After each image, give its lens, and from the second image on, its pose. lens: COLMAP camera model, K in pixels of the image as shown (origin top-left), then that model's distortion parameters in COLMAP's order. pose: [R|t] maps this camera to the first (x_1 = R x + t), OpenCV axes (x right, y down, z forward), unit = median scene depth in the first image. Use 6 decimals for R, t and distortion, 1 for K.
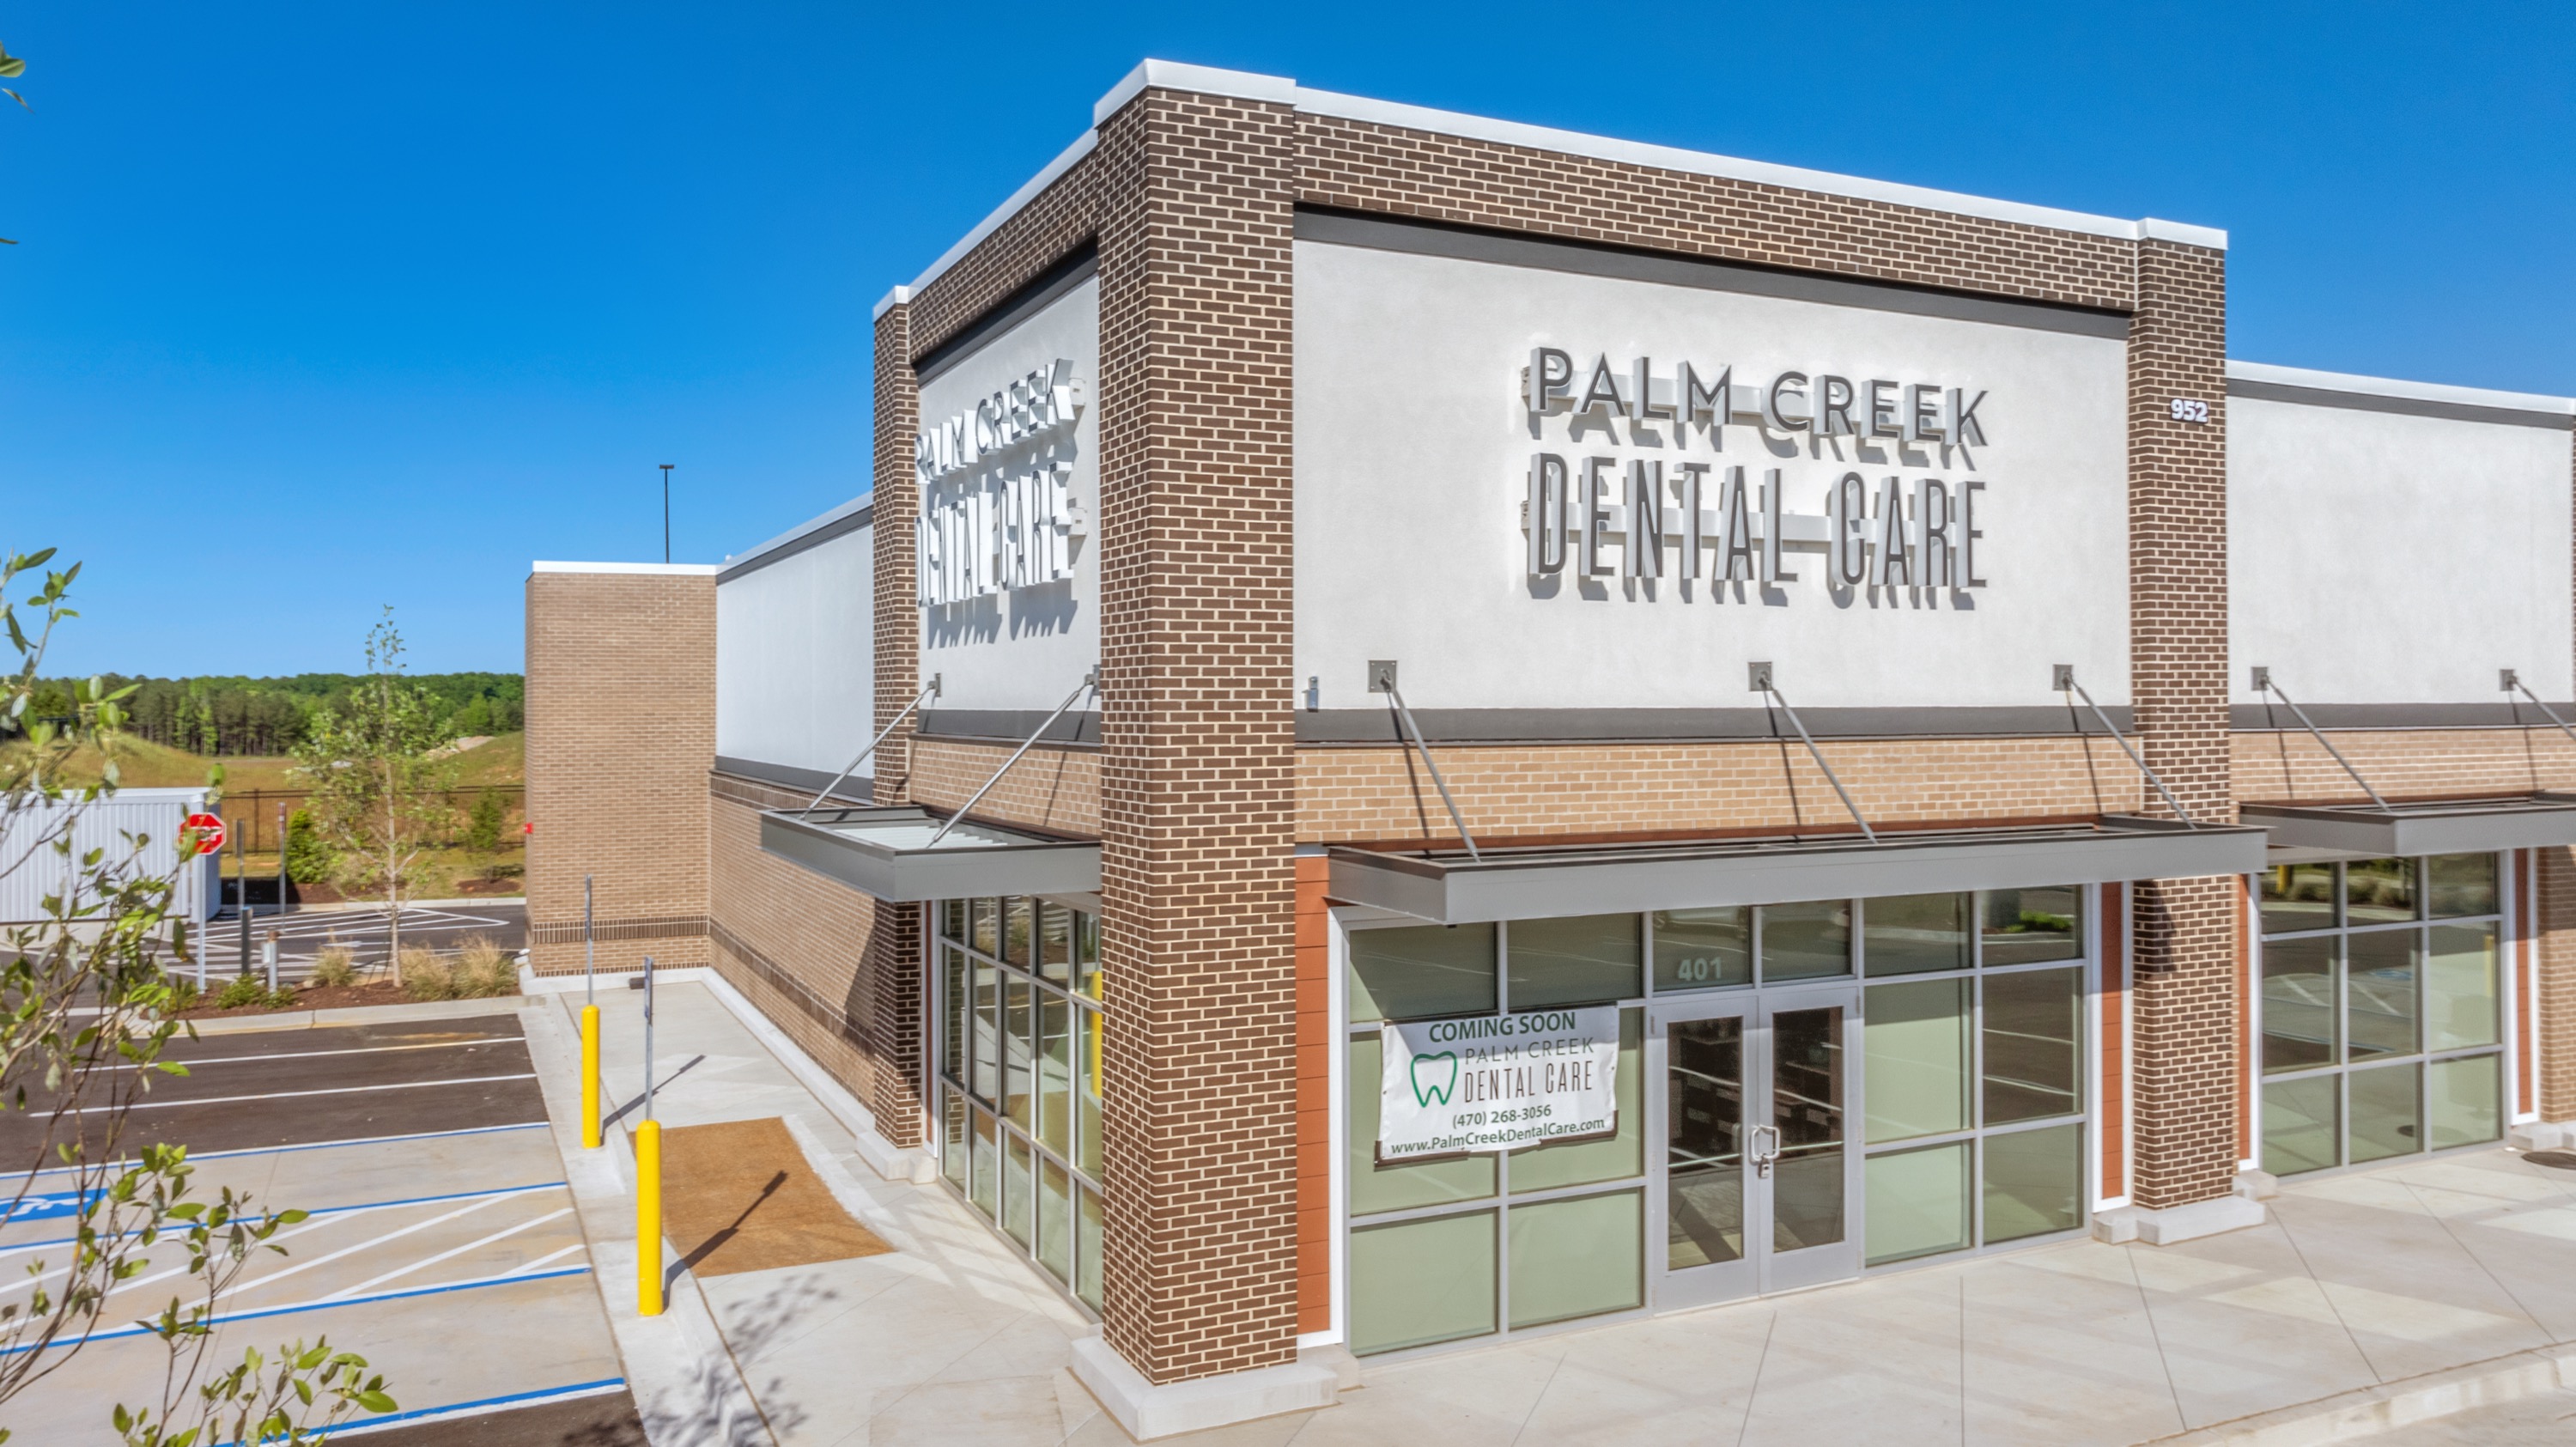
lens RADIAL K [[1837.7, 0, 1295.8], [0, 1837.7, 681.3], [0, 0, 1]] dist [-0.009406, -0.003607]
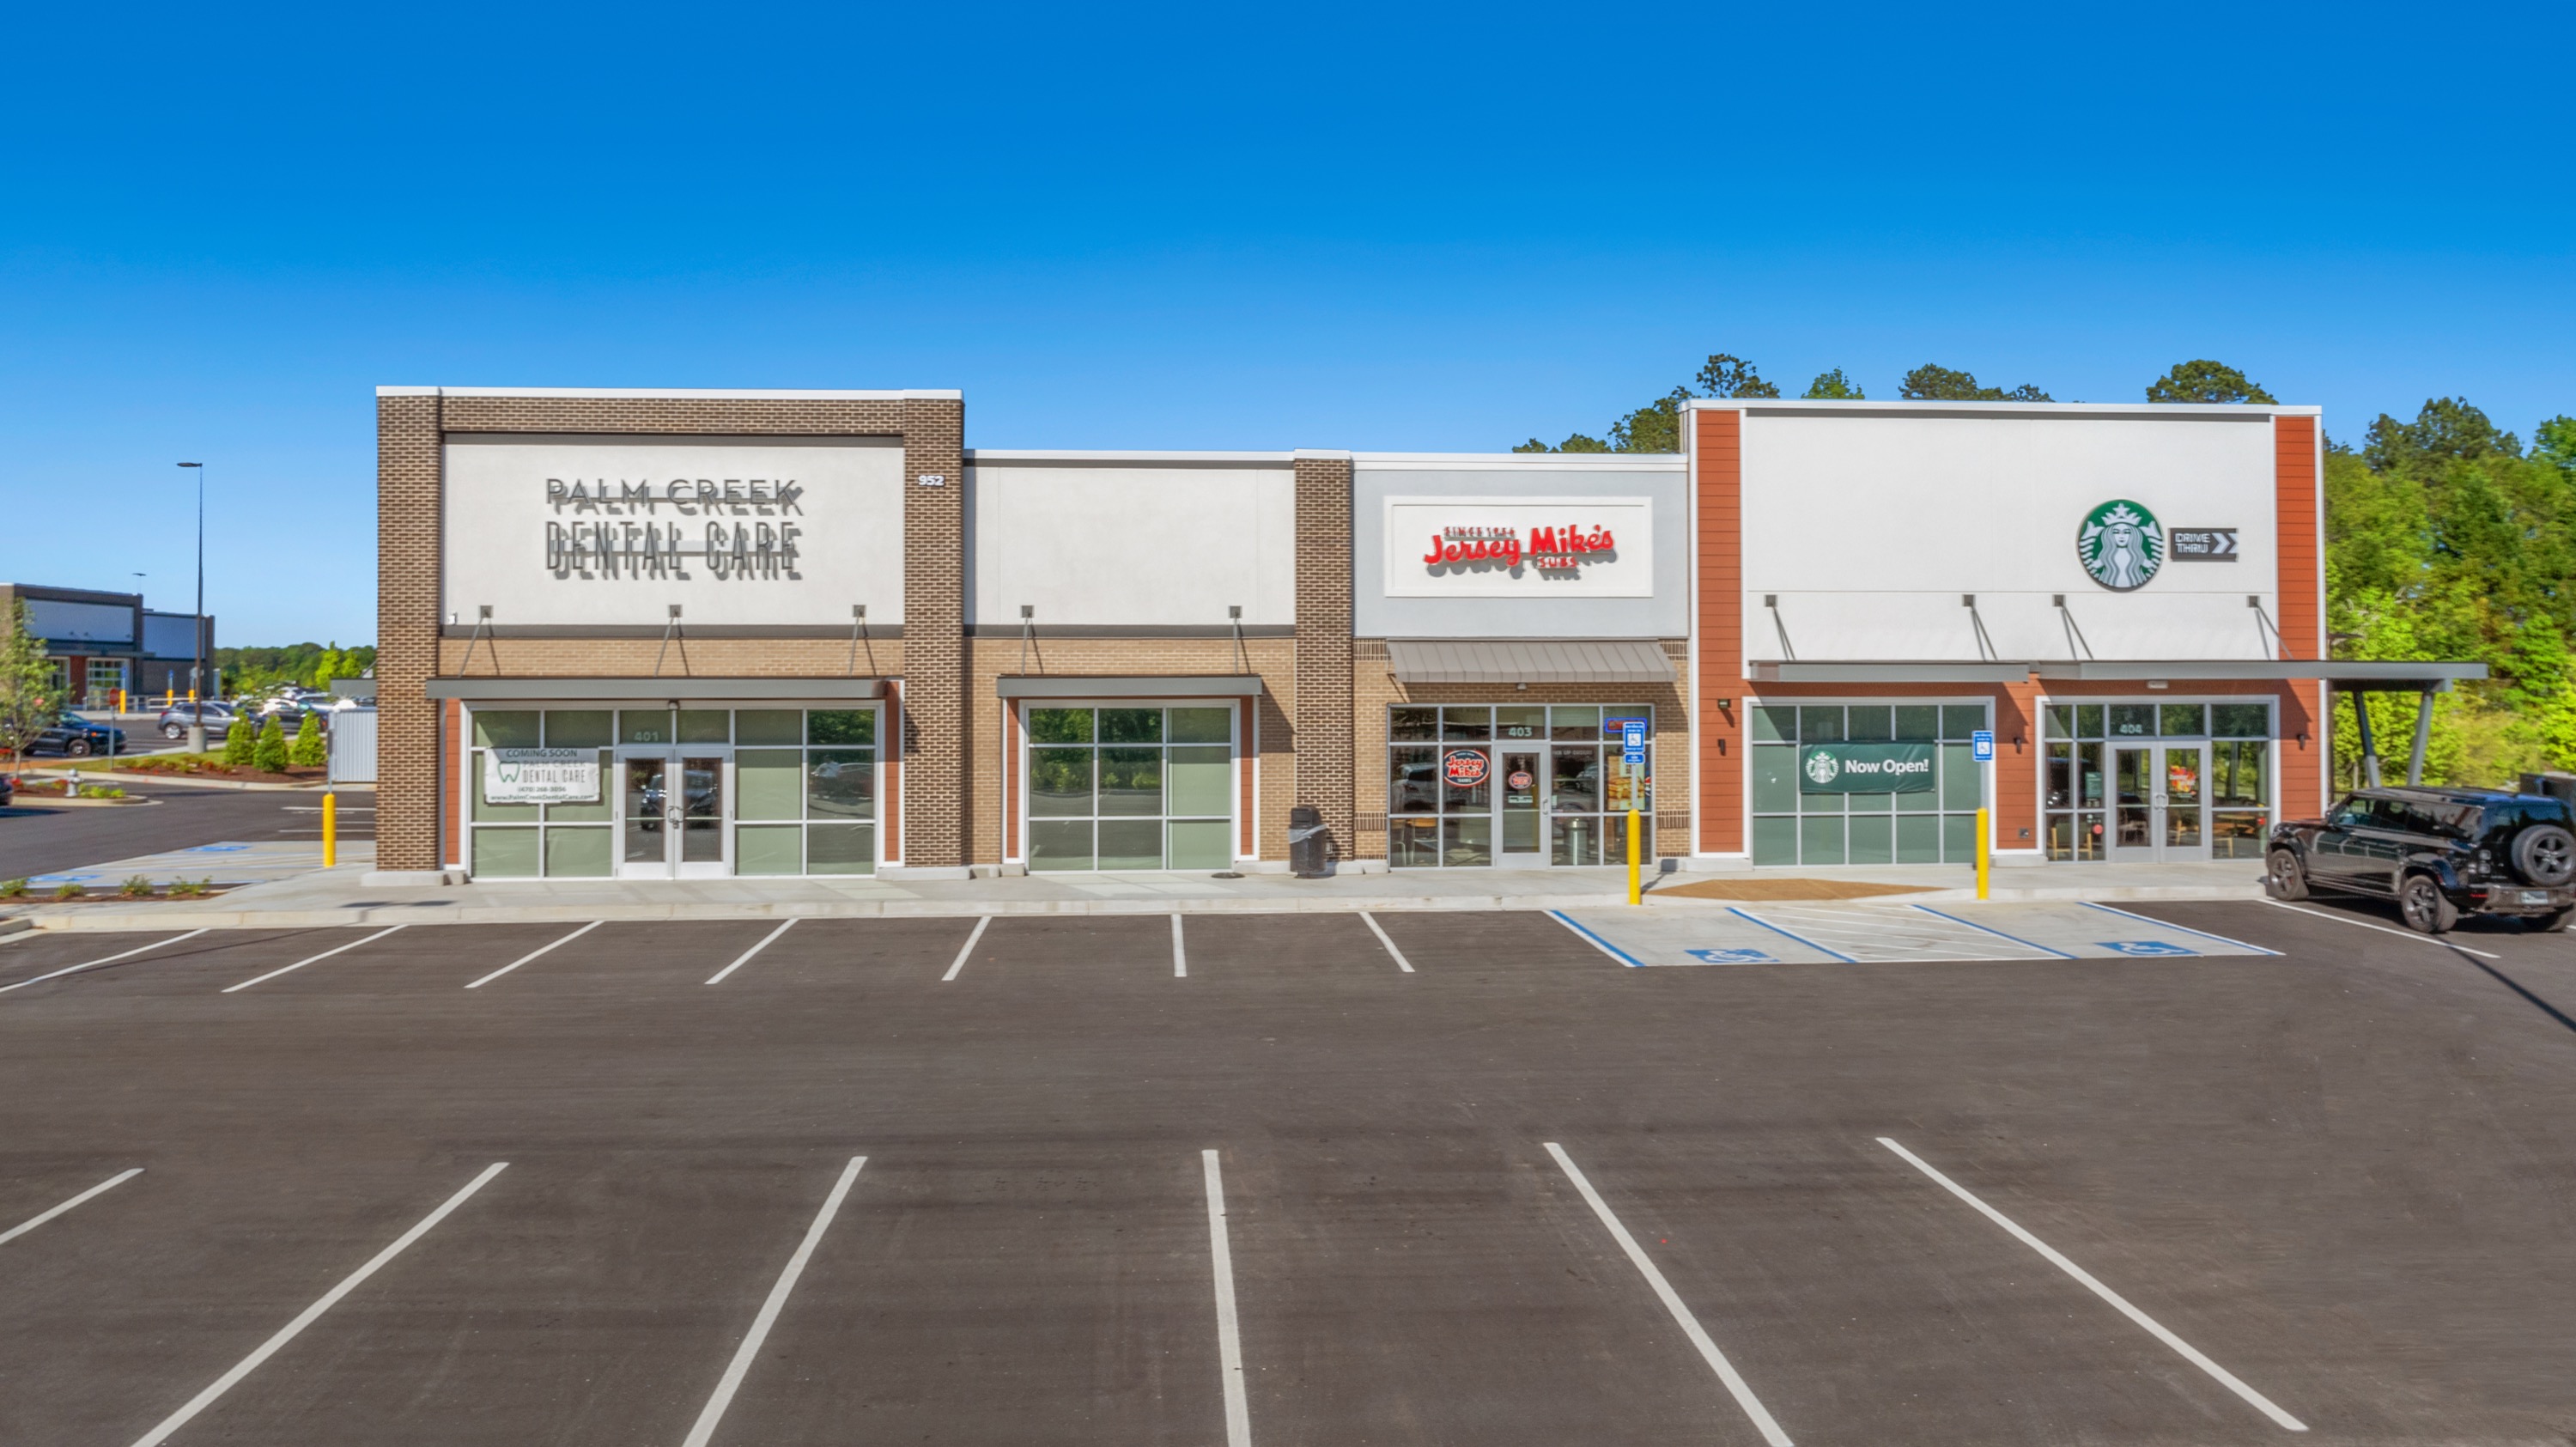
lens RADIAL K [[1807.7, 0, 1287.6], [0, 1807.7, 650.9], [0, 0, 1]] dist [-0.015265, -0.002550]
pose [[0.932417, -0.004283, -0.361359, 1.827460], [0.003811, 0.999991, -0.002020, 0.056040], [0.361364, 0.000506, 0.932425, -0.853568]]
